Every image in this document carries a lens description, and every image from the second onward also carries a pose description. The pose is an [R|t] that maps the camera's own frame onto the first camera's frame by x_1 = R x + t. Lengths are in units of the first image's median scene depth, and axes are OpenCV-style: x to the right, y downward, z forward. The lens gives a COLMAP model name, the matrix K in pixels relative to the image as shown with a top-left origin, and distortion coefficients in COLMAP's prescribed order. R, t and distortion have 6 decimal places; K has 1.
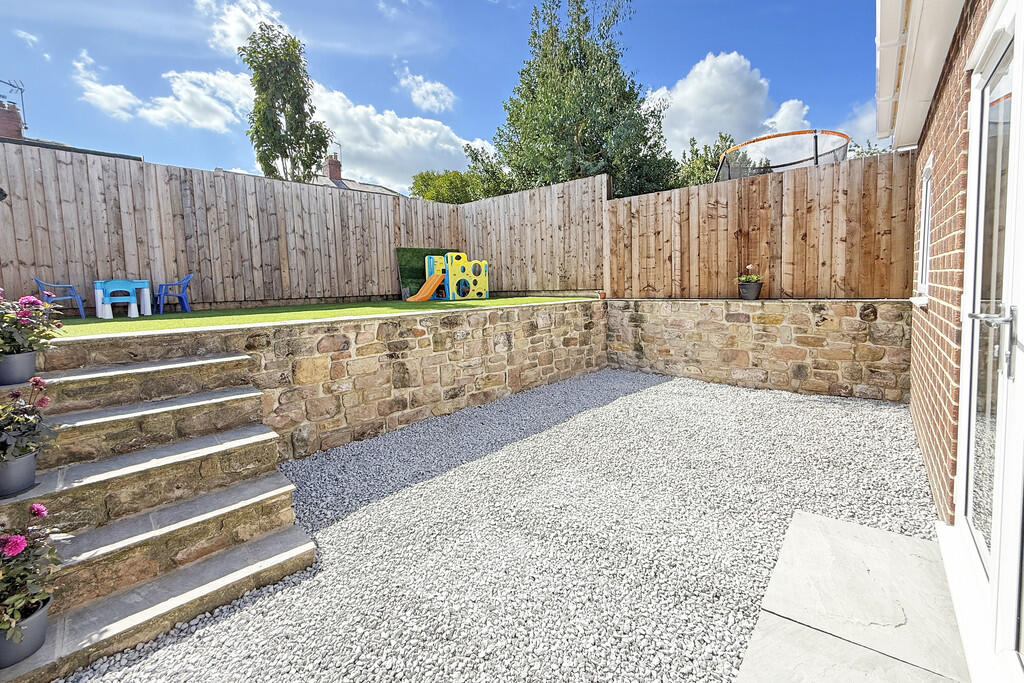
lens RADIAL K [[409.5, 0, 512.4], [0, 409.5, 334.4], [0, 0, 1]] dist [0.000243, 0.000035]
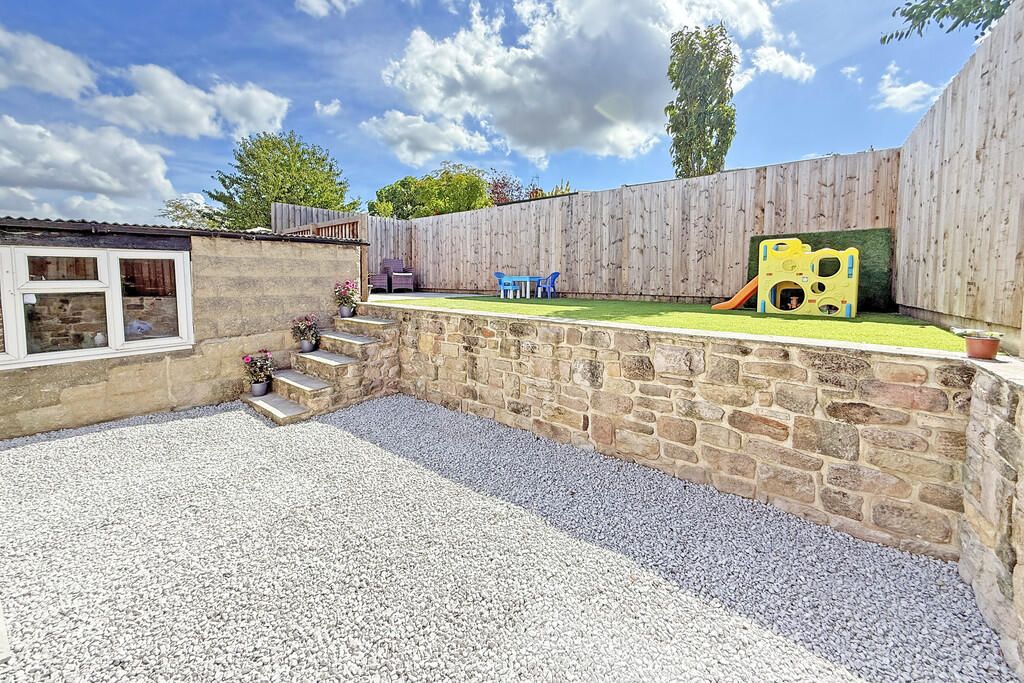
lens RADIAL K [[409.5, 0, 516.4], [0, 409.5, 308.4], [0, 0, 1]] dist [0.000243, 0.000035]
pose [[0.104300, 0.098338, -0.989672, 0.577479], [-0.133997, 0.987416, 0.083992, -0.118265], [0.985478, 0.123853, 0.116164, 0.683646]]
